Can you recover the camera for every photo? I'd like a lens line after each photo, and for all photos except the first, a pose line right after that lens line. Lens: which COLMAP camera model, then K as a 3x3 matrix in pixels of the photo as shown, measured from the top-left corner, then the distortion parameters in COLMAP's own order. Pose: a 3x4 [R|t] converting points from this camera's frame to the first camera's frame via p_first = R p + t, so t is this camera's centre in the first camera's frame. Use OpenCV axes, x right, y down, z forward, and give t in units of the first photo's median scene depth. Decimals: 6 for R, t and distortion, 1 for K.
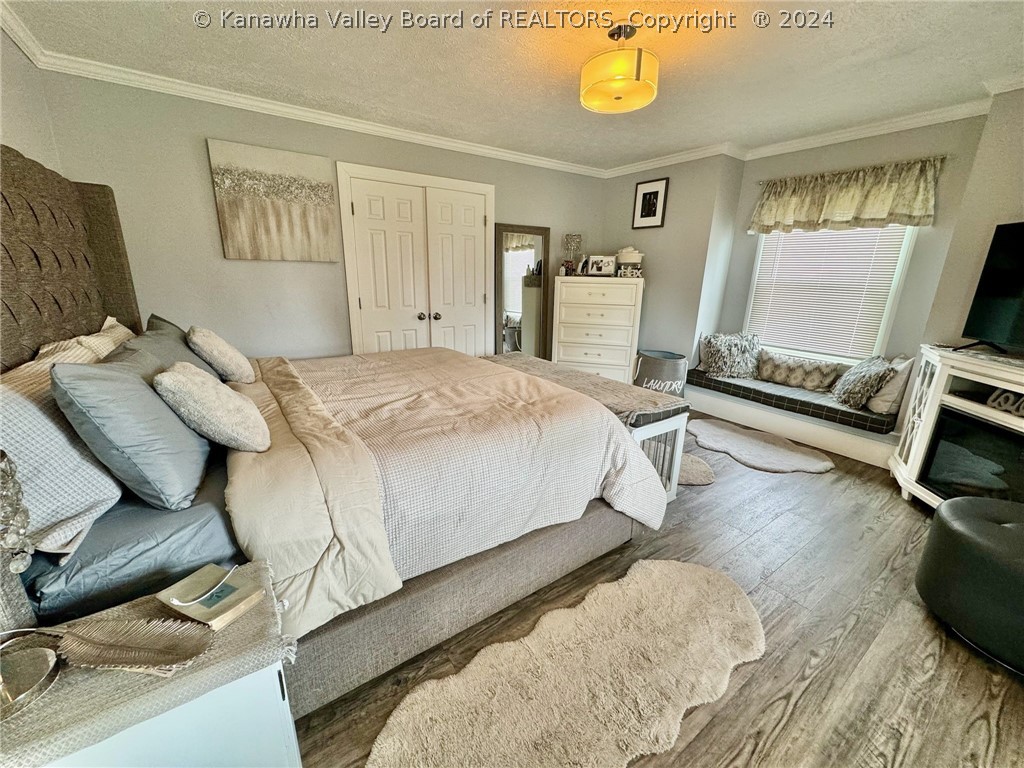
lens RADIAL K [[407.7, 0, 511.5], [0, 407.7, 384.6], [0, 0, 1]] dist [-0.001436, -0.000197]
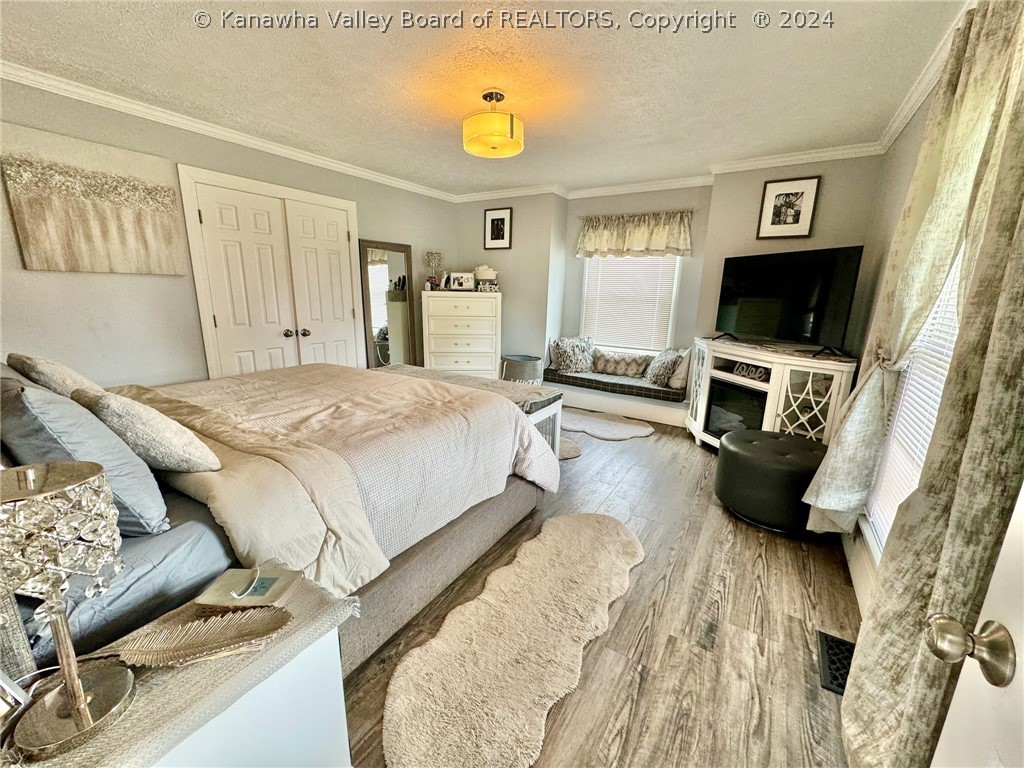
lens RADIAL K [[407.7, 0, 513.3], [0, 407.7, 384.1], [0, 0, 1]] dist [-0.001436, -0.000197]
pose [[0.920351, -0.087789, 0.381114, -0.212155], [0.100948, 0.994784, -0.014634, 0.030914], [-0.377841, 0.051941, 0.924412, -0.121793]]
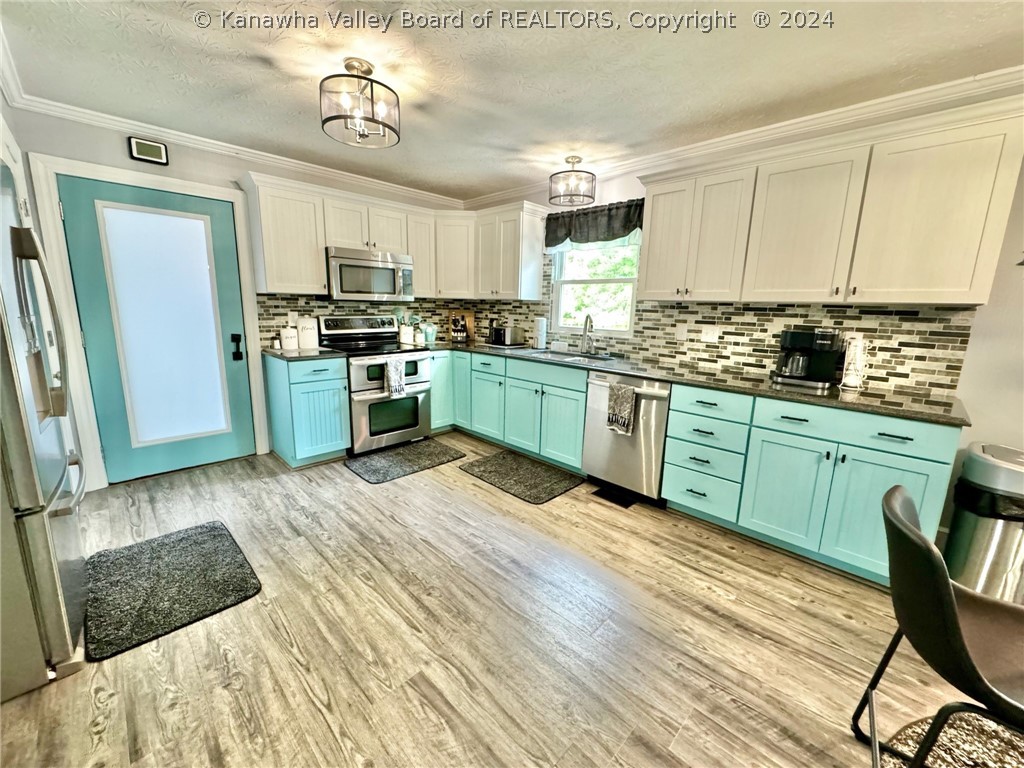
lens RADIAL K [[407.7, 0, 512.2], [0, 407.7, 385.5], [0, 0, 1]] dist [-0.001436, -0.000197]
pose [[0.170352, 0.177293, -0.969303, 1.088600], [-0.287270, 0.949887, 0.123255, -0.175992], [0.942580, 0.257455, 0.212746, 0.683679]]
